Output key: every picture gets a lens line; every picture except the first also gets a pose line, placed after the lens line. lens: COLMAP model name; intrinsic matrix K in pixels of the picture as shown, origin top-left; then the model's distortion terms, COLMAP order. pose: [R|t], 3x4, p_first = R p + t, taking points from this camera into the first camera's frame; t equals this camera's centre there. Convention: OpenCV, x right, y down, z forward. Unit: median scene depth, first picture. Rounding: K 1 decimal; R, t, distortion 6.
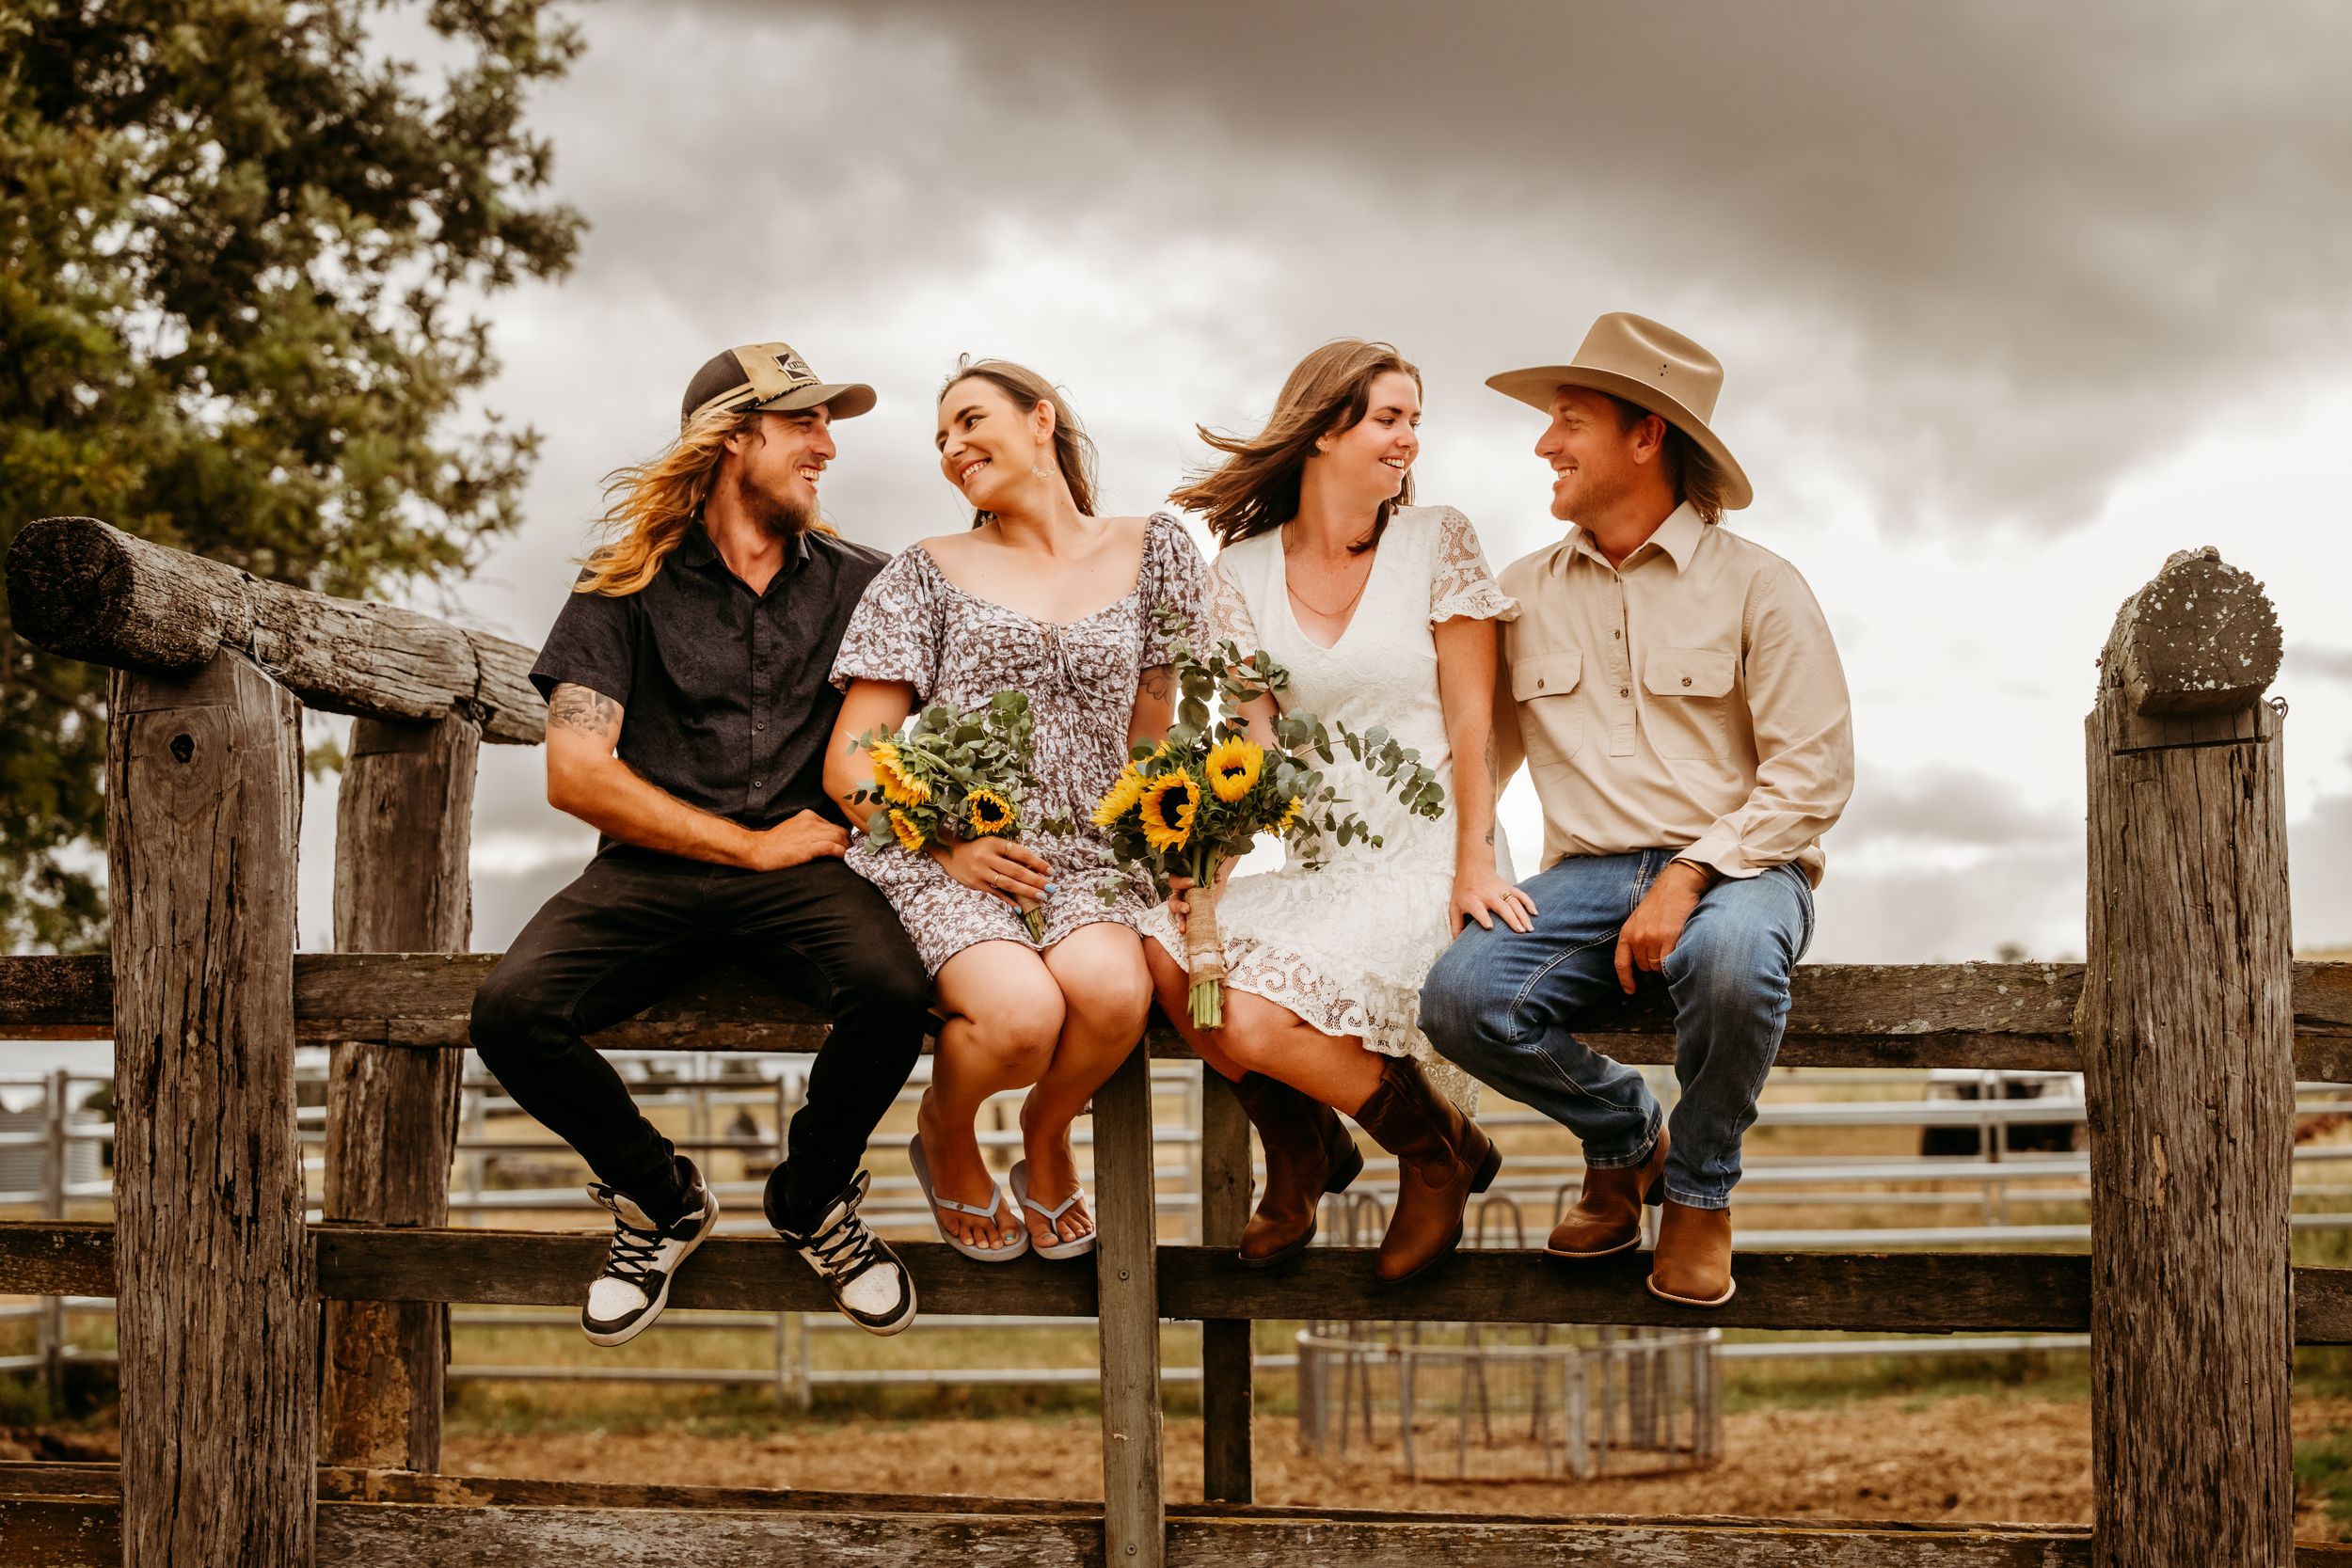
lens RADIAL K [[4520.0, 0, 1438.1], [0, 4520.0, 794.3], [0, 0, 1]] dist [-0.054356, 0.000000]
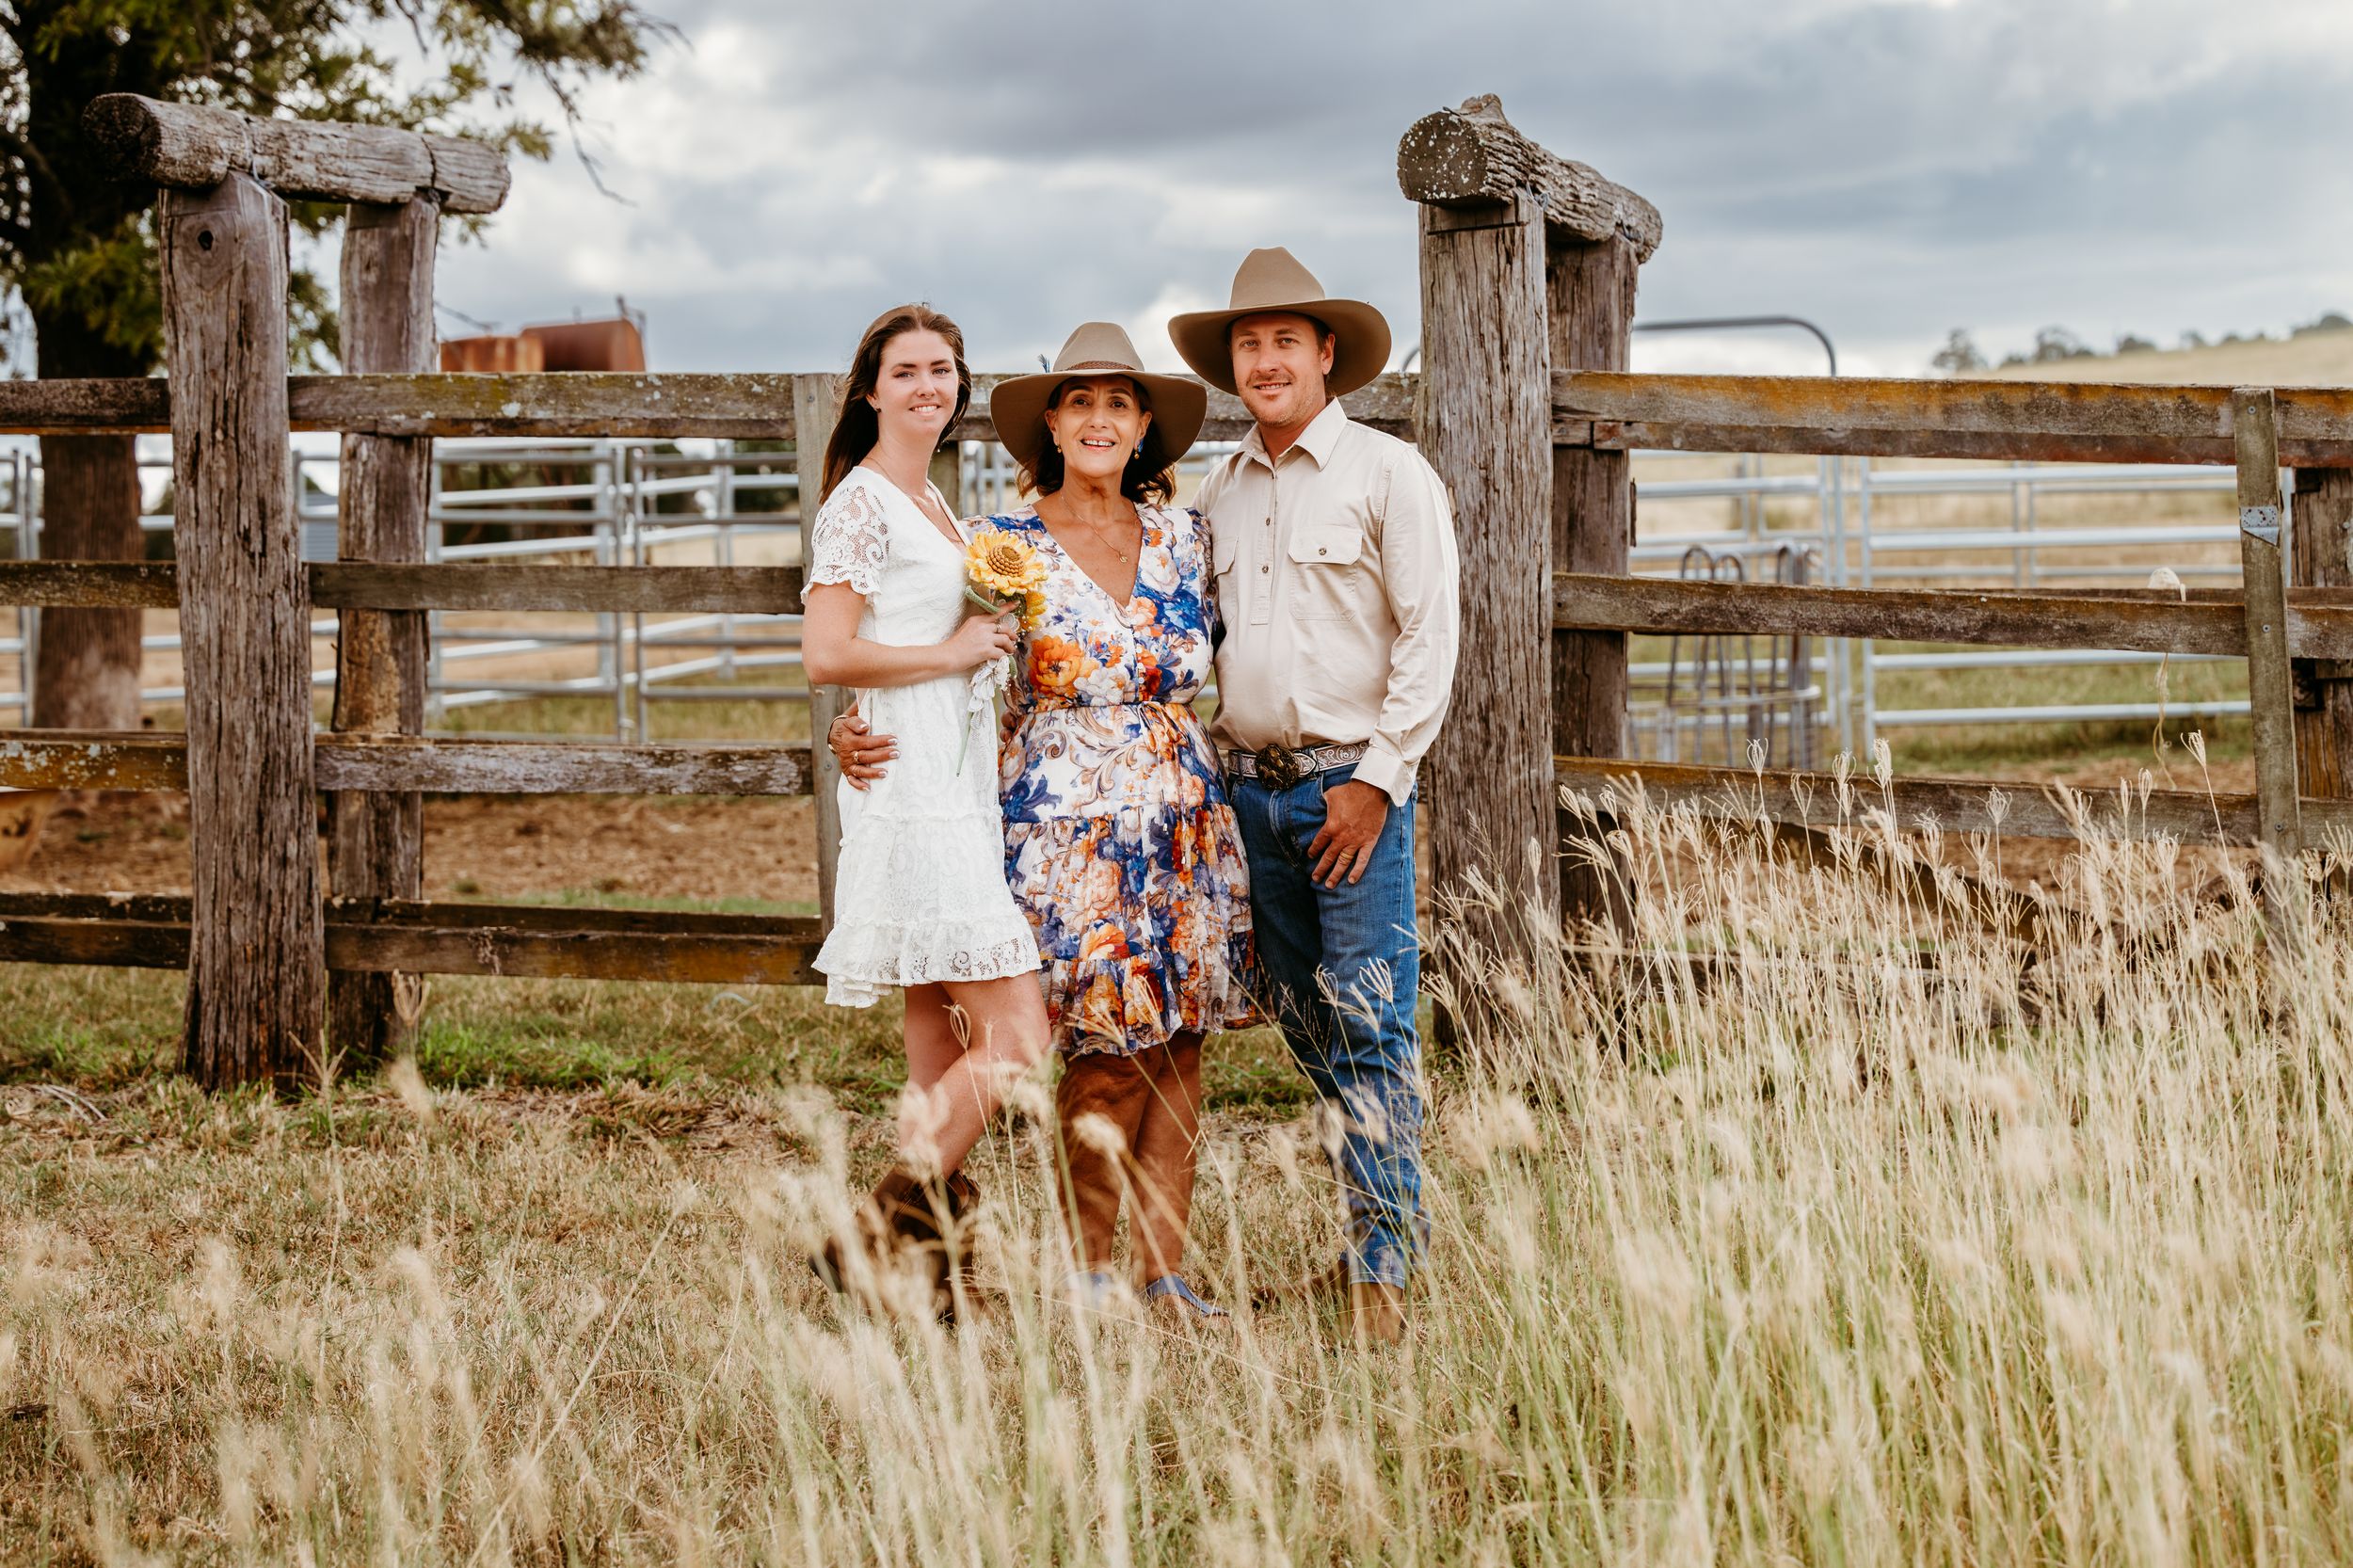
lens RADIAL K [[5160.7, 0, 1163.5], [0, 5160.7, 794.5], [0, 0, 1]] dist [-0.059016, 0.000000]
pose [[0.990241, 0.001015, -0.139365, 0.274428], [0.017078, 0.991554, 0.128565, -0.042061], [0.138318, -0.129691, 0.981860, -0.657860]]
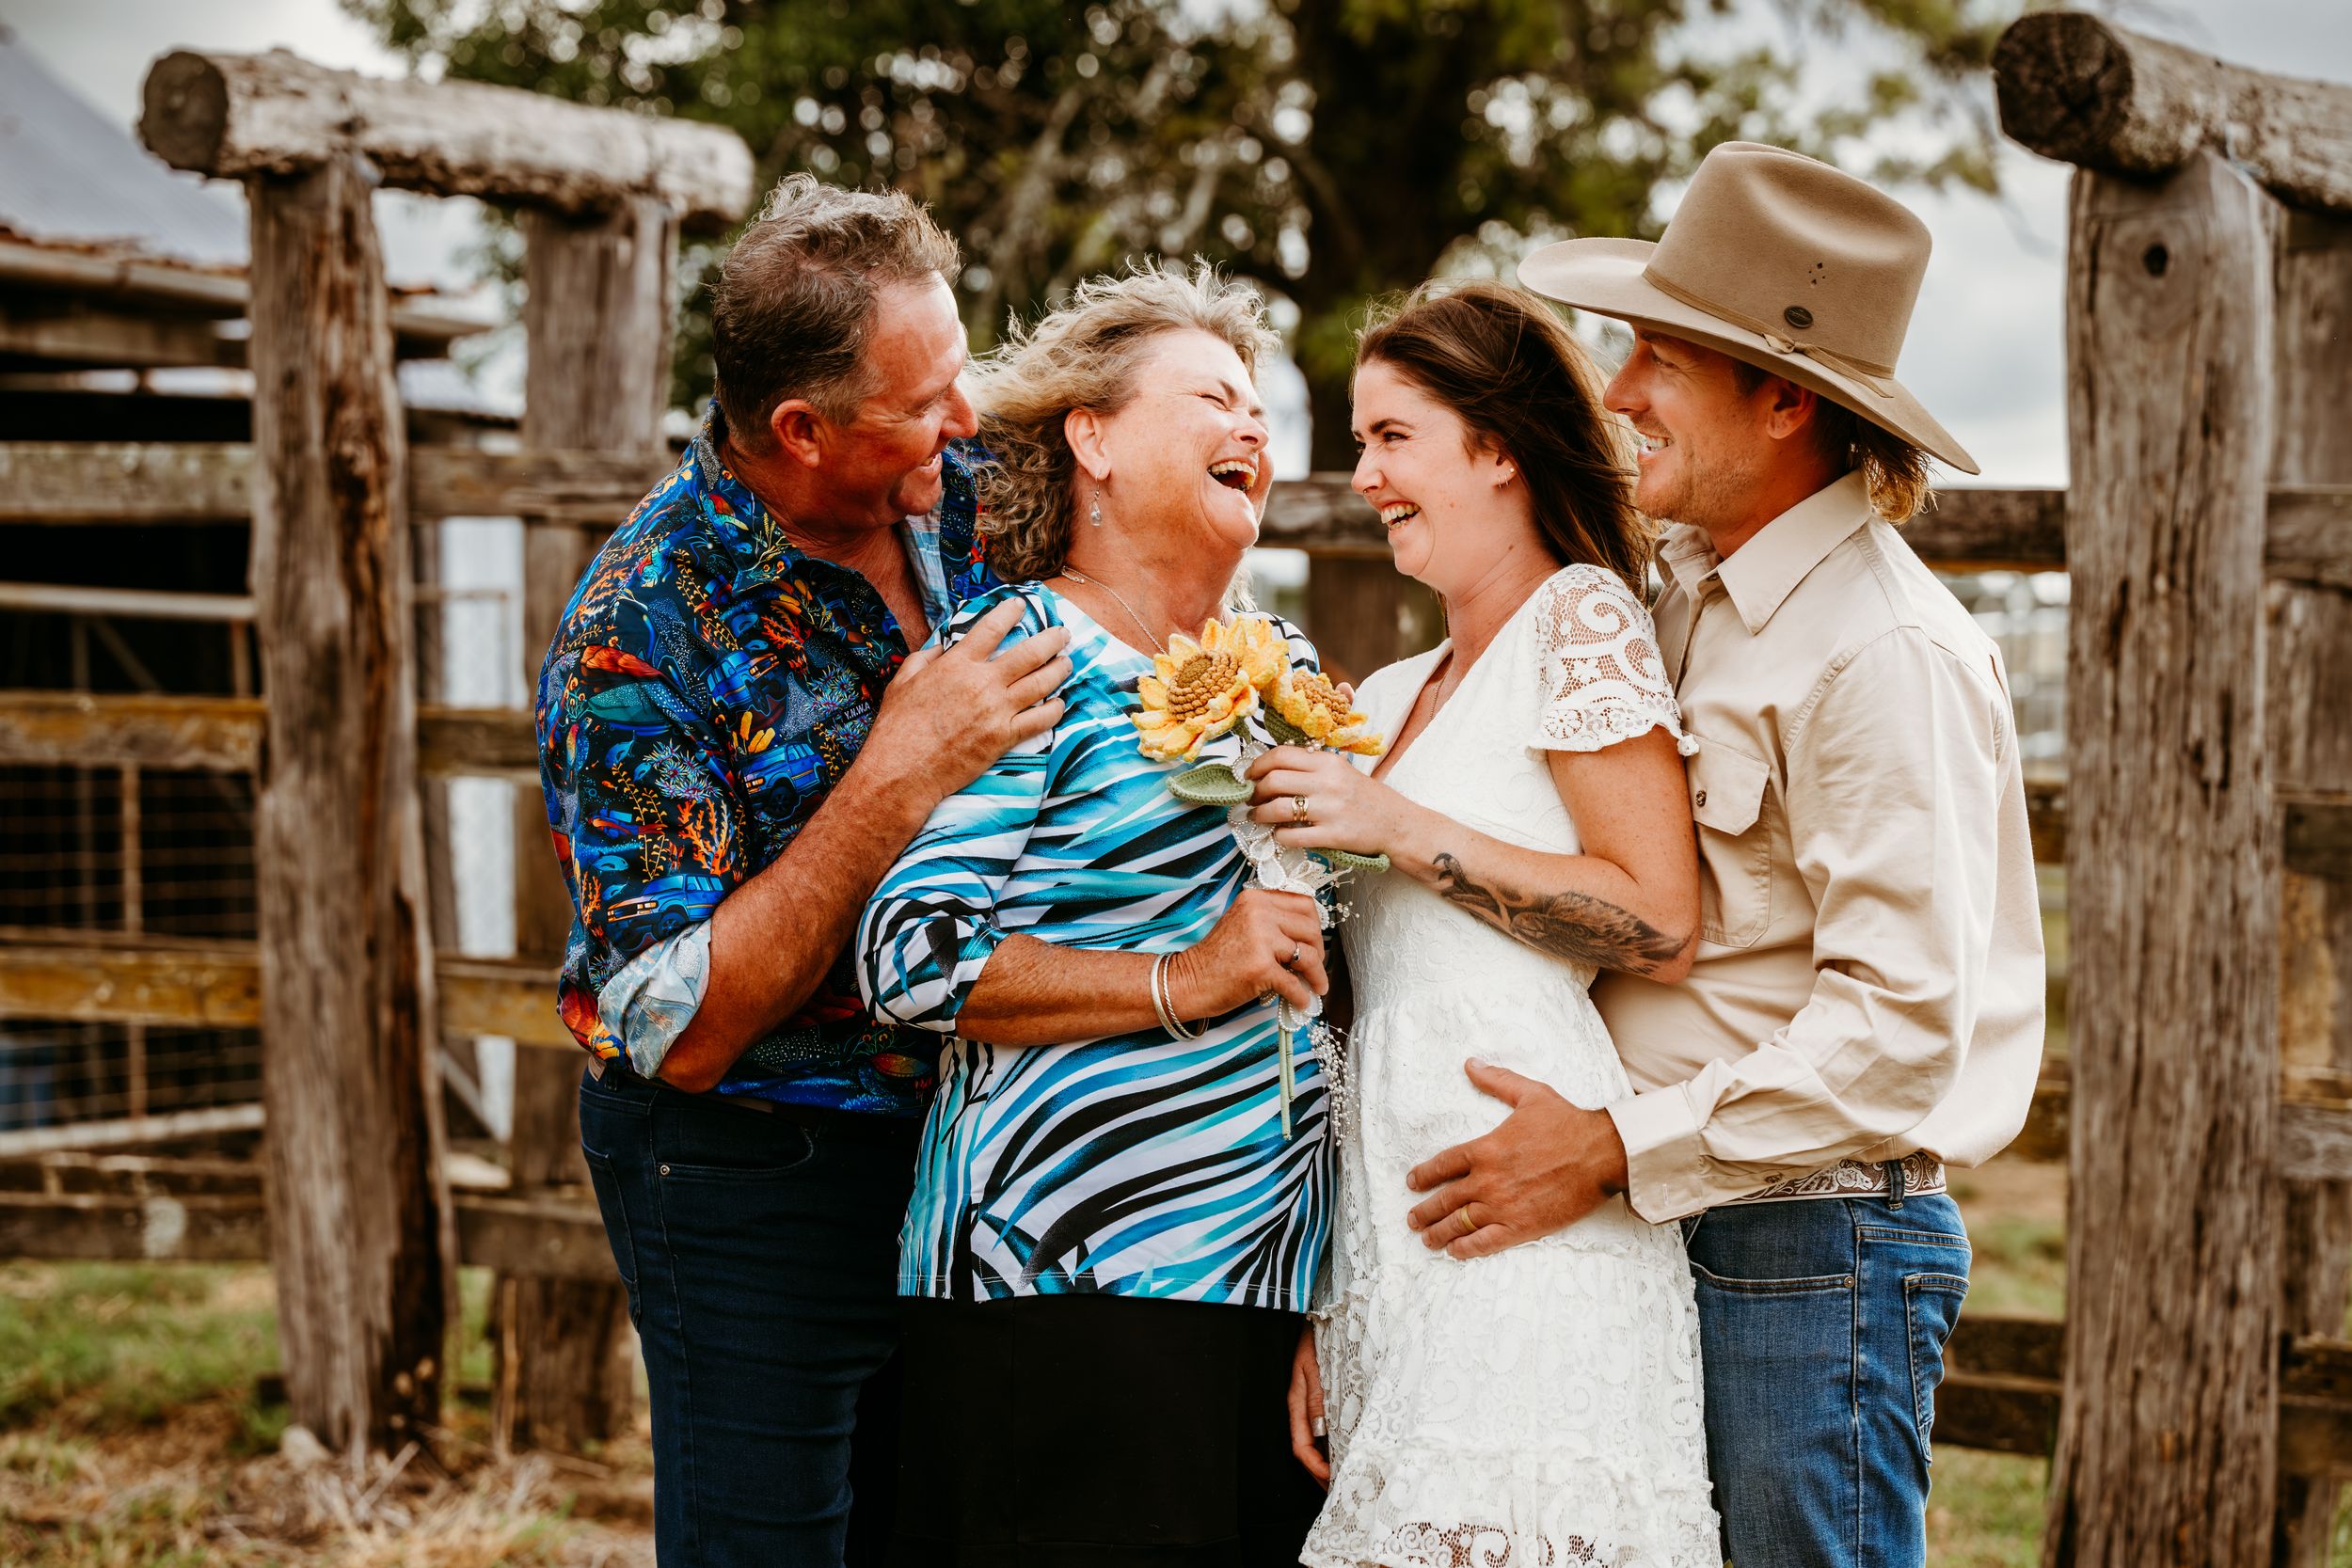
lens RADIAL K [[6088.7, 0, 1177.4], [0, 6088.7, 807.0], [0, 0, 1]] dist [0.006838, 0.000000]
pose [[0.942676, 0.034999, -0.331869, -0.055927], [-0.001915, 0.995036, 0.099497, -0.022138], [0.333703, -0.093158, 0.938064, -0.214812]]
